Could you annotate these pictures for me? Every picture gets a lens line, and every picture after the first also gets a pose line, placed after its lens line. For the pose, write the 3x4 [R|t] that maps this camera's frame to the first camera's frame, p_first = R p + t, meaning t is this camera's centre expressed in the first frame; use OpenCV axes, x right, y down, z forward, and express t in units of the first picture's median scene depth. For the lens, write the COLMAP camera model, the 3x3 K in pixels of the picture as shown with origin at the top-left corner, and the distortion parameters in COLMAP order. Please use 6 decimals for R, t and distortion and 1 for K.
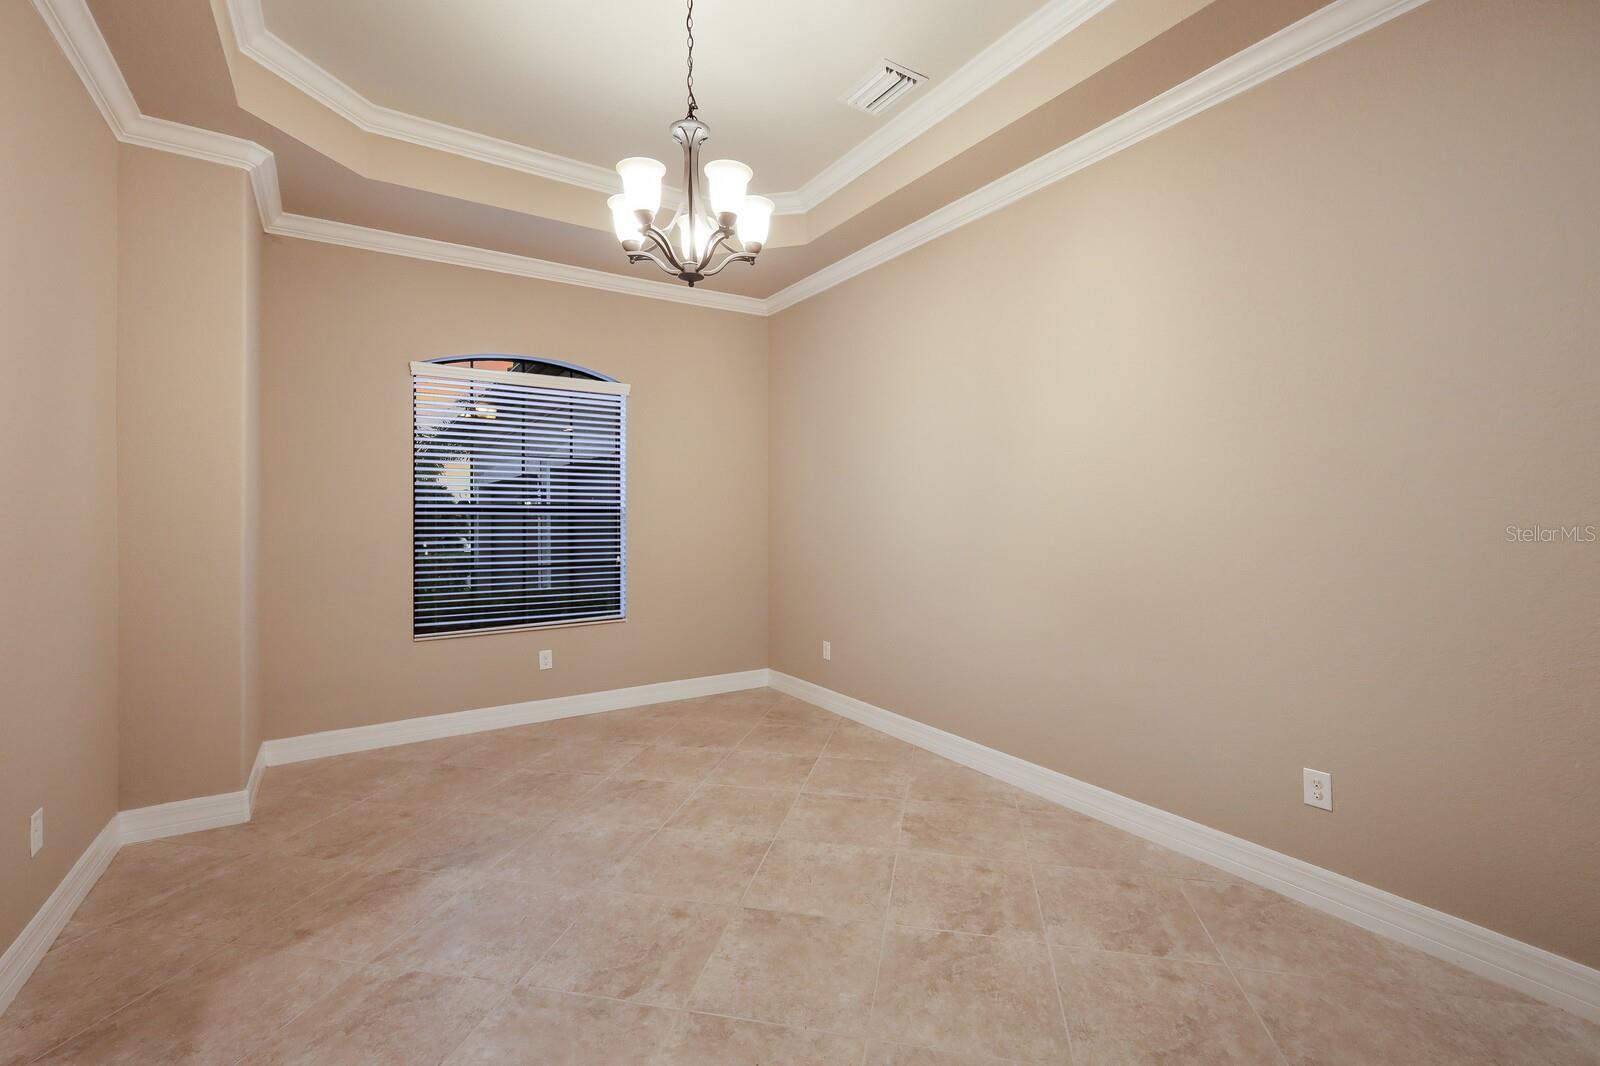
lens RADIAL K [[693.6, 0, 801.1], [0, 693.6, 506.9], [0, 0, 1]] dist [0.001559, 0.000281]
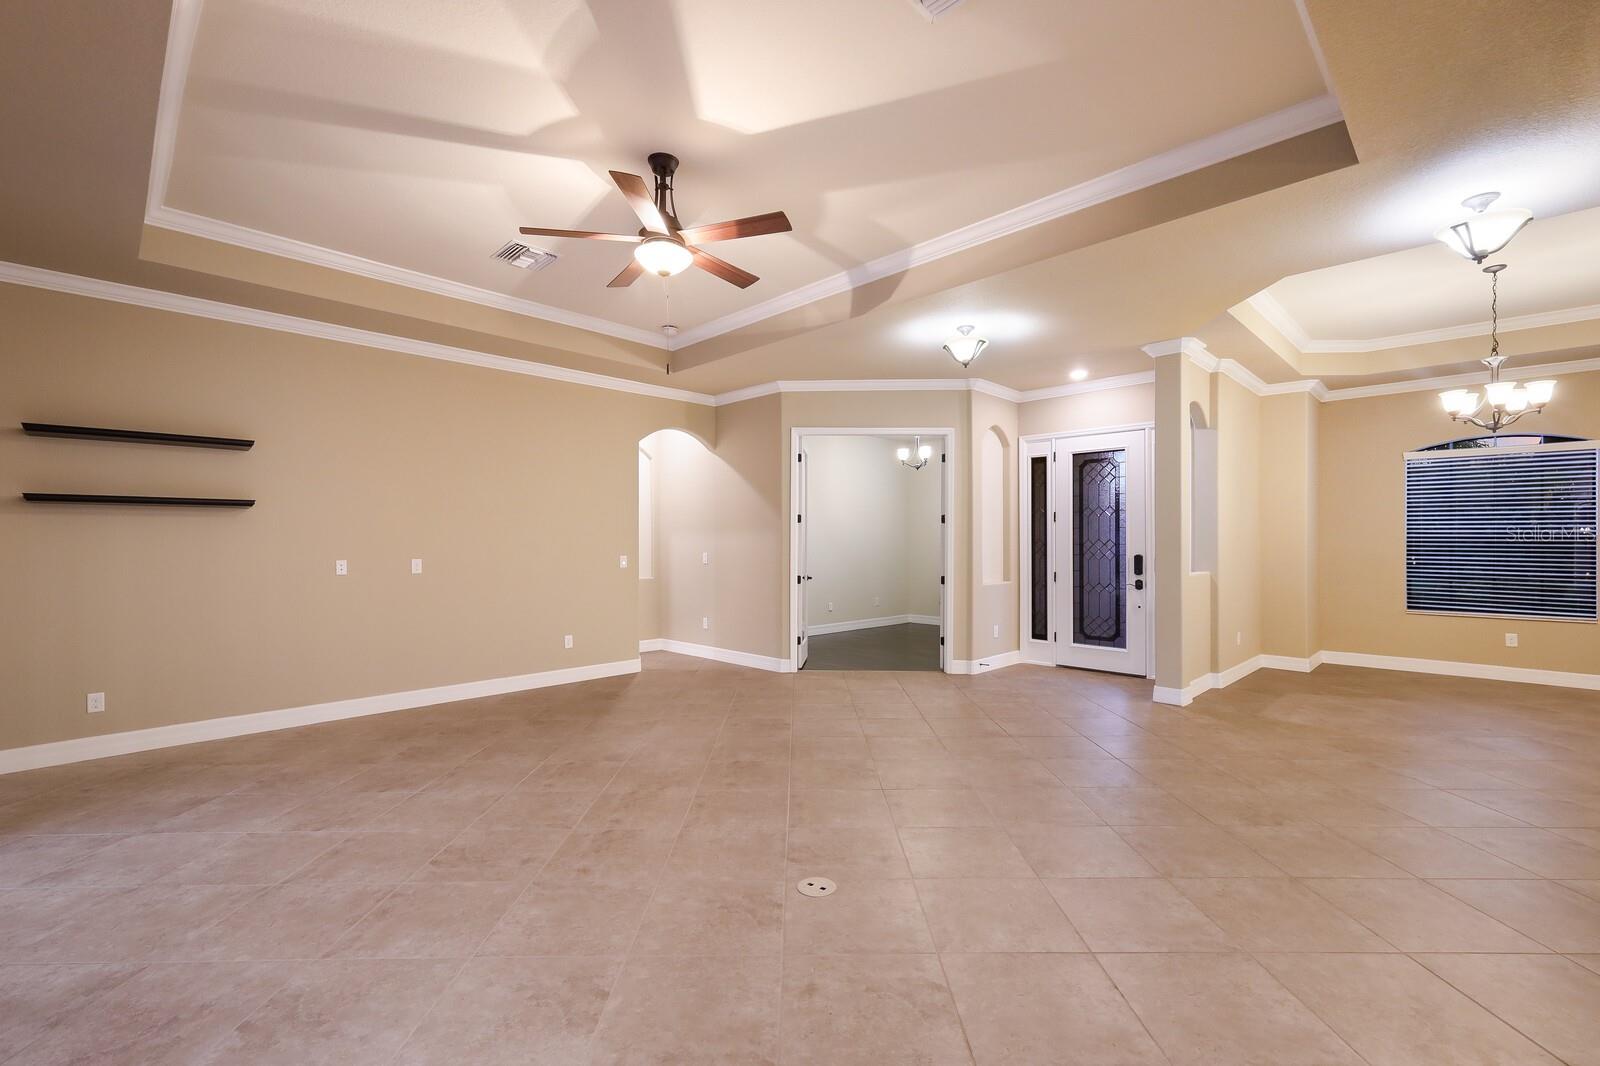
lens RADIAL K [[701.9, 0, 796.3], [0, 701.9, 540.7], [0, 0, 1]] dist [0.006169, -0.000127]
pose [[0.207826, 0.006430, -0.978145, 1.195734], [0.007308, 0.999940, 0.008126, -0.020151], [0.978138, -0.008837, 0.207767, -1.210907]]
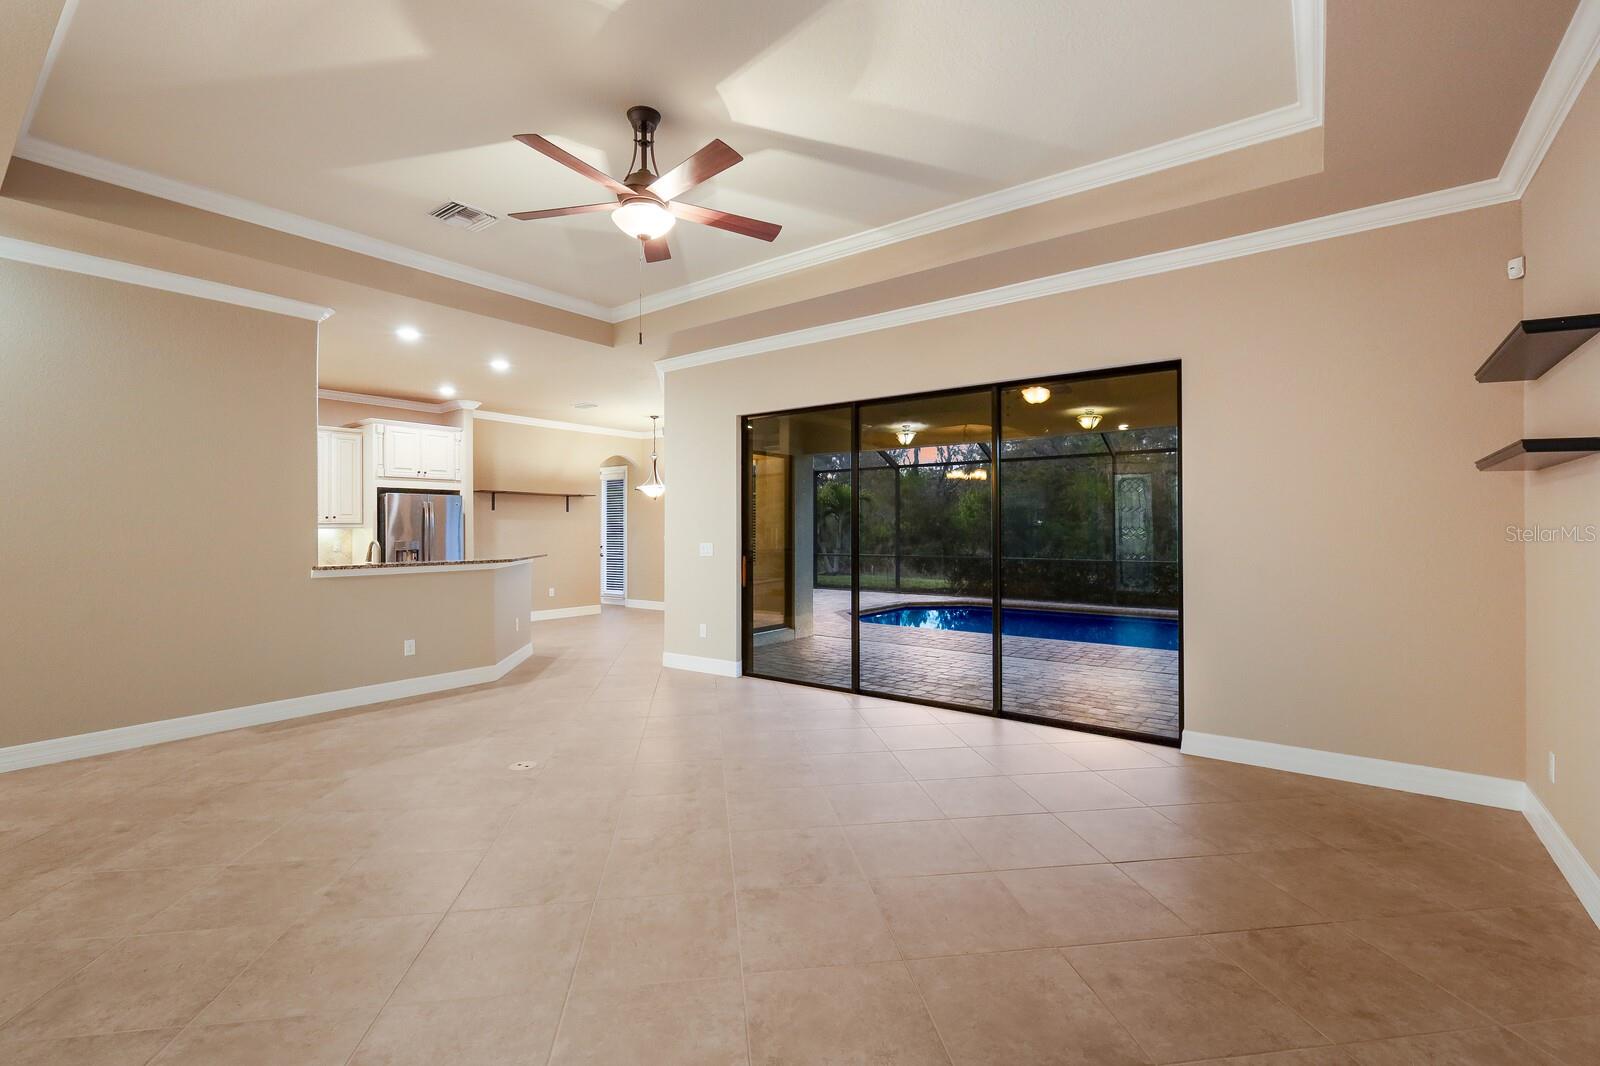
lens RADIAL K [[702.9, 0, 805.1], [0, 702.9, 529.3], [0, 0, 1]] dist [0.001241, -0.000059]
pose [[-0.351055, 0.007640, 0.936324, -1.245542], [0.001623, 0.999970, -0.007551, -0.001655], [-0.936353, -0.001131, -0.351057, -1.022622]]
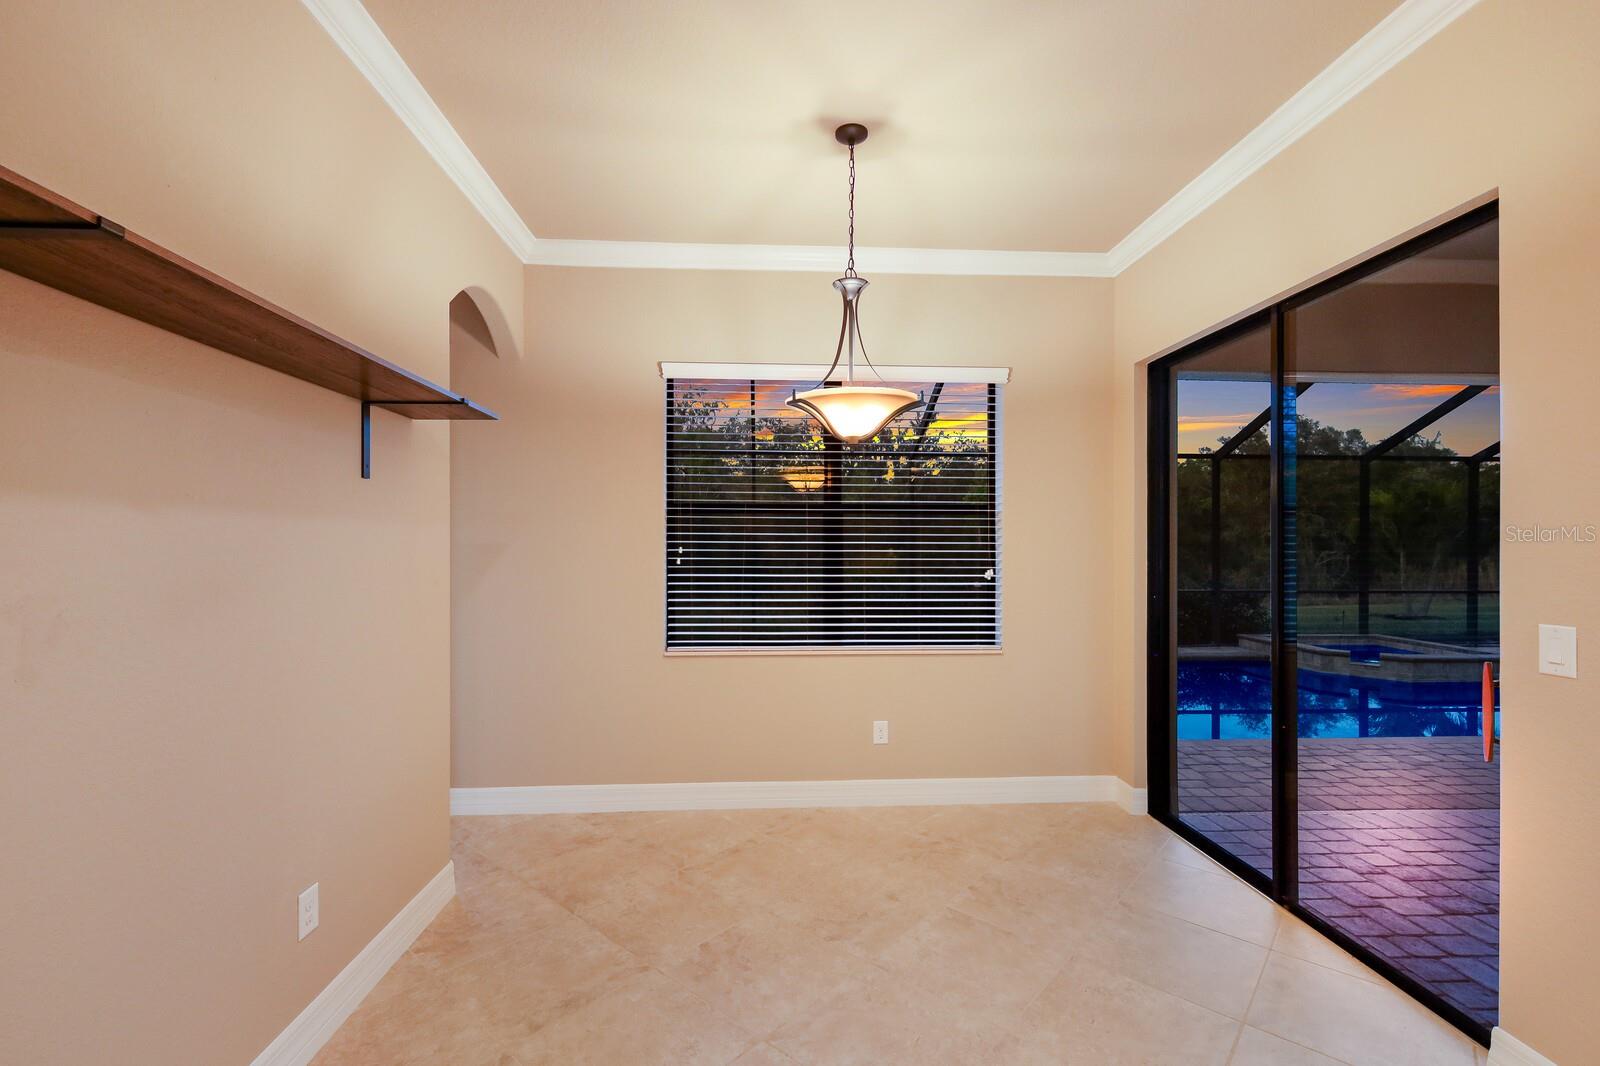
lens RADIAL K [[701.9, 0, 796.3], [0, 701.9, 540.7], [0, 0, 1]] dist [0.006169, -0.000127]
pose [[-0.873087, 0.008828, 0.487485, 1.982483], [0.000396, 0.999849, -0.017399, -0.043897], [-0.487564, -0.014998, -0.872958, -0.714016]]
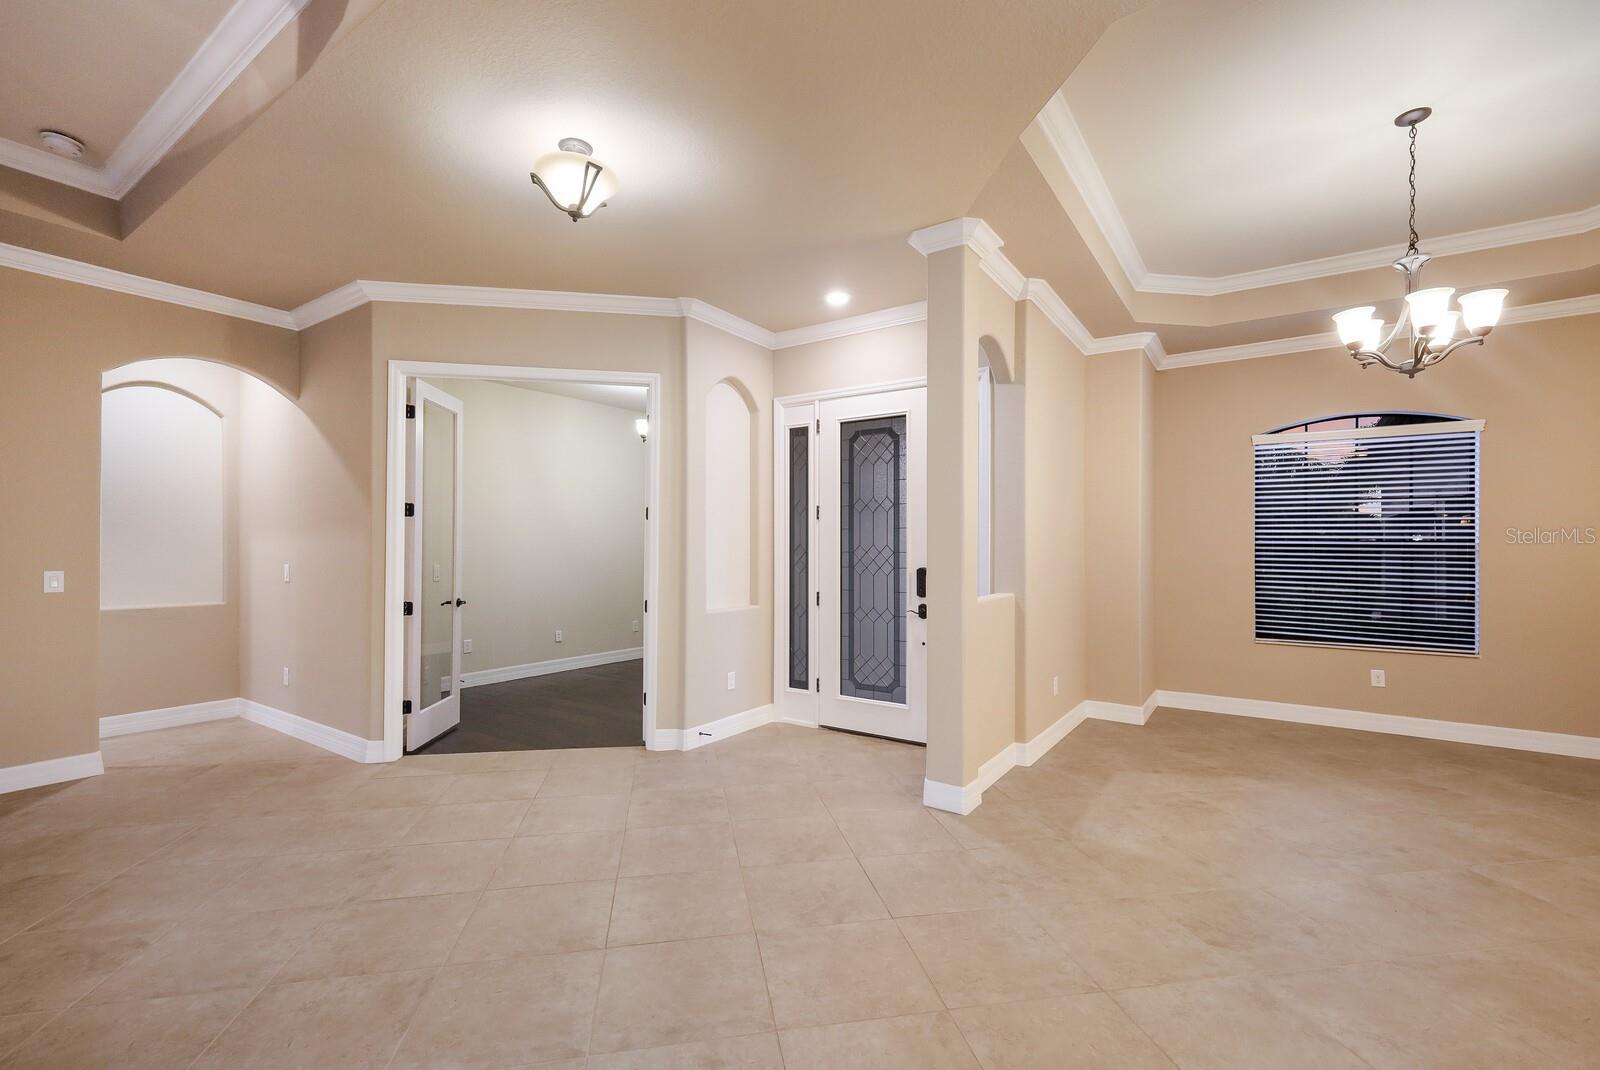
lens RADIAL K [[699.8, 0, 804.2], [0, 699.8, 542.4], [0, 0, 1]] dist [0.011617, 0.000130]
pose [[0.385253, 0.002486, -0.922808, 0.507887], [0.001686, 0.999993, 0.003397, -0.009910], [0.922809, -0.002865, 0.385246, -0.466750]]
